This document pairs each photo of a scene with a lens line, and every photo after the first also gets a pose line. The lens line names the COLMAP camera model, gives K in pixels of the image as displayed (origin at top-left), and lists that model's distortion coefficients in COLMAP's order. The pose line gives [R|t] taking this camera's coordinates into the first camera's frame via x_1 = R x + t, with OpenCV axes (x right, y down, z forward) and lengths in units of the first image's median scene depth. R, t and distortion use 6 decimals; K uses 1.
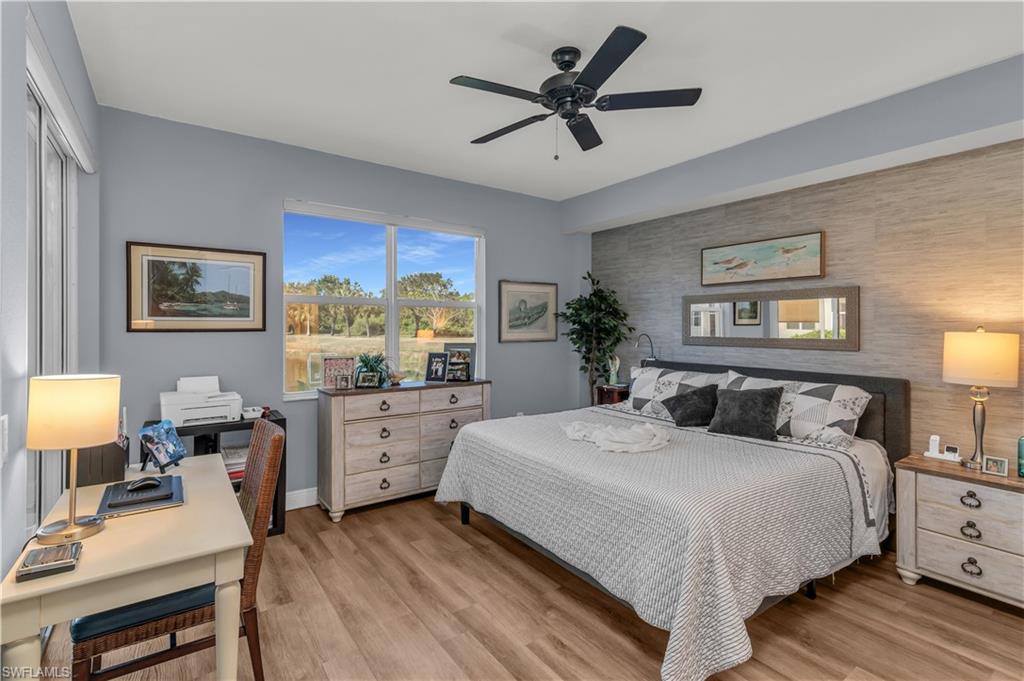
lens RADIAL K [[472.5, 0, 503.5], [0, 472.5, 327.4], [0, 0, 1]] dist [0.015260, -0.001431]
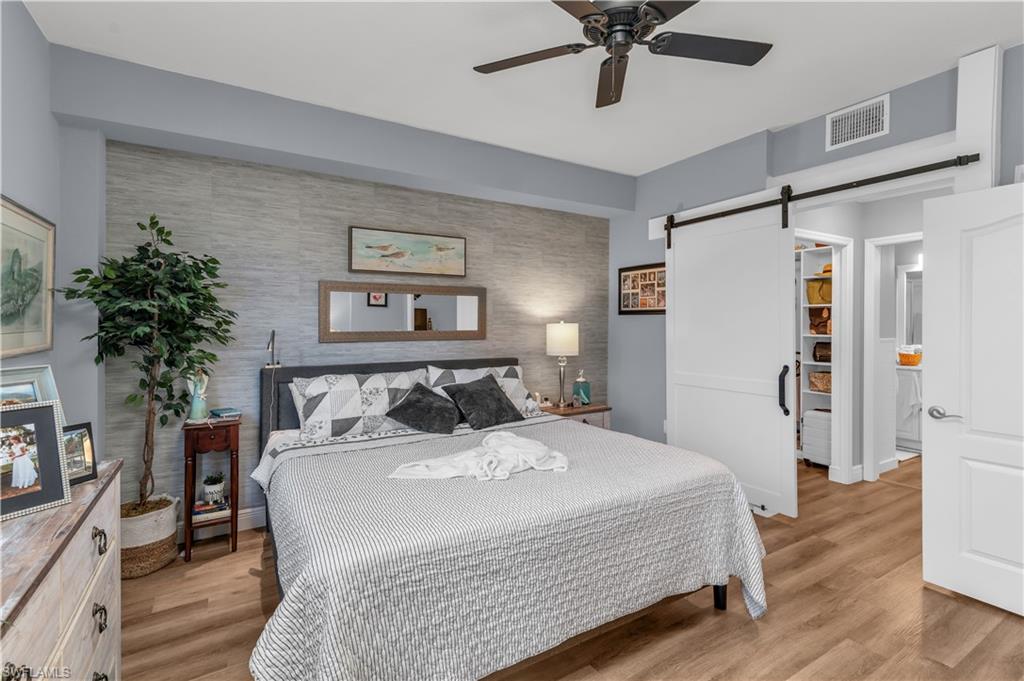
lens RADIAL K [[472.5, 0, 511.5], [0, 472.5, 329.9], [0, 0, 1]] dist [0.015260, -0.001431]
pose [[0.068995, -0.021938, 0.997376, -0.500078], [-0.002155, 0.999753, 0.022140, -0.003369], [-0.997615, -0.003677, 0.068930, 0.840562]]
